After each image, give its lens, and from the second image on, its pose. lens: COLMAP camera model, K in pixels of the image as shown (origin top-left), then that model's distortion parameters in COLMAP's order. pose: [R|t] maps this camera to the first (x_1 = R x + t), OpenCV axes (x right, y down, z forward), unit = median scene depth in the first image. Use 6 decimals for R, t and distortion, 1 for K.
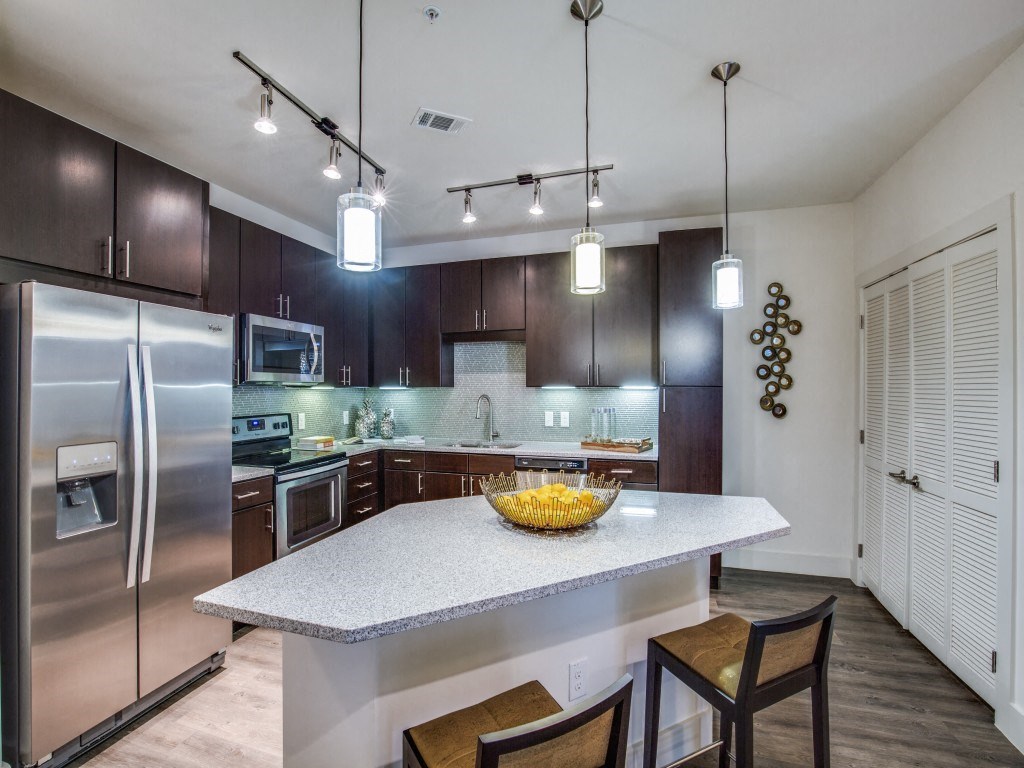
lens RADIAL K [[454.7, 0, 514.9], [0, 454.7, 391.2], [0, 0, 1]] dist [-0.001070, -0.000027]
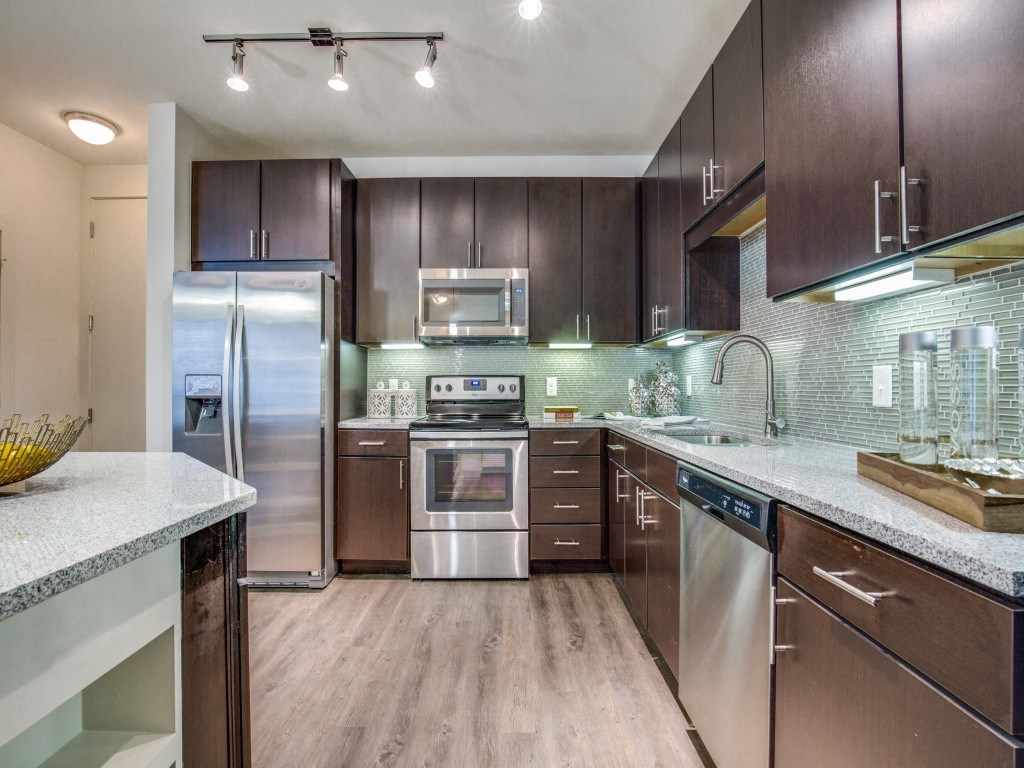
lens RADIAL K [[484.9, 0, 518.2], [0, 484.9, 386.0], [0, 0, 1]] dist [-0.002411, 0.000138]
pose [[0.287220, -0.003608, -0.957858, 0.422115], [-0.003479, 0.999982, -0.004810, 0.077137], [0.957858, 0.004714, 0.287203, 0.753410]]
